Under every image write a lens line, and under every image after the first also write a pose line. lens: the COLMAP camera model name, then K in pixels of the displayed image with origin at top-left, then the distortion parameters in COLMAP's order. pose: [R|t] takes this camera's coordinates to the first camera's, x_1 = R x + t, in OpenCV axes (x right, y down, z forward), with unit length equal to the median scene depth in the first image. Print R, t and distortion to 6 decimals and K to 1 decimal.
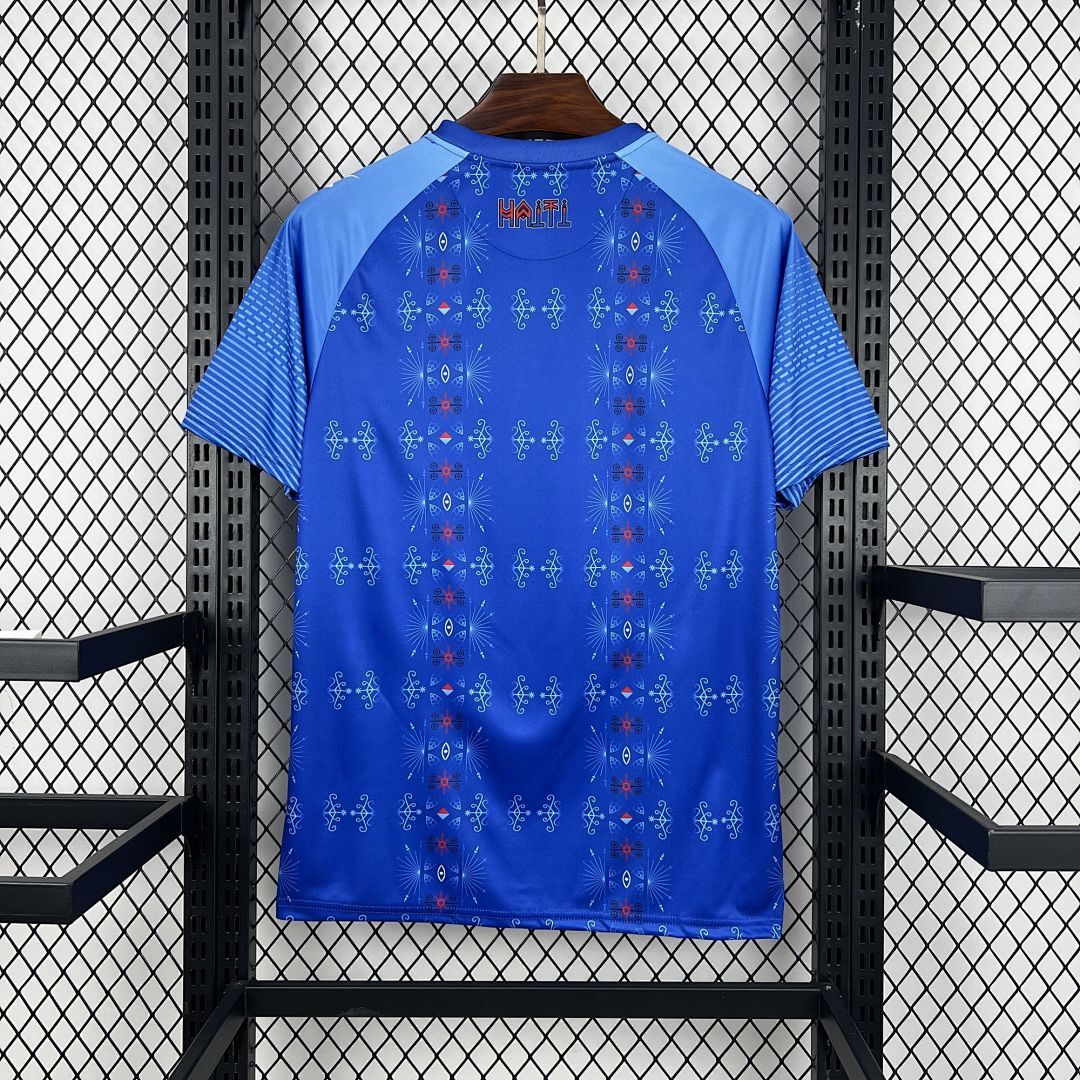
lens RADIAL K [[1102.8, 0, 544.3], [0, 1102.8, 564.8], [0, 0, 1]] dist [0.086019, -0.238970]
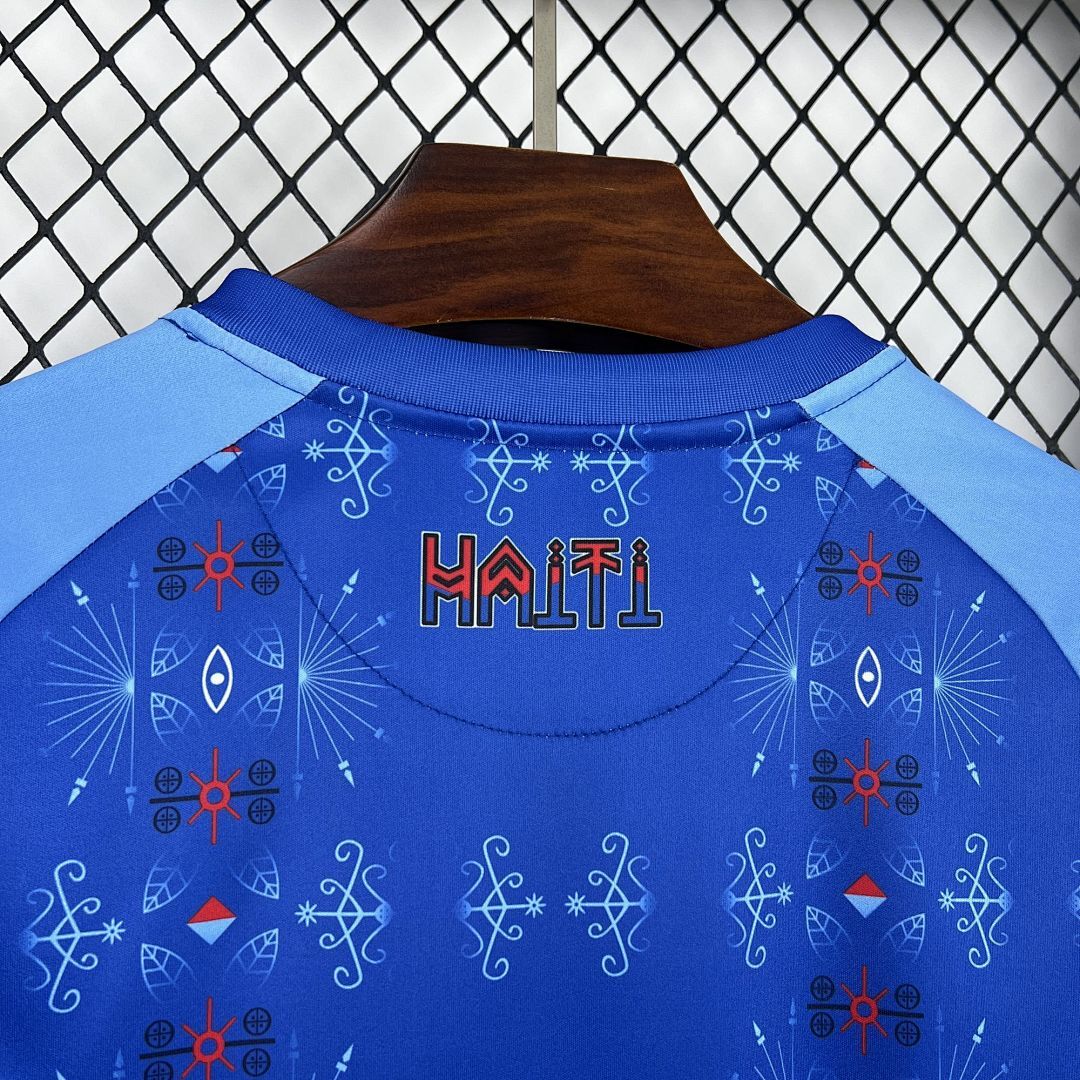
lens RADIAL K [[1102.8, 0, 544.3], [0, 1102.8, 564.8], [0, 0, 1]] dist [0.086019, -0.238970]
pose [[0.981168, 0.016856, 0.192419, -0.065403], [0.018422, 0.983478, -0.180086, -0.268378], [-0.192275, 0.180240, 0.964647, 0.715075]]
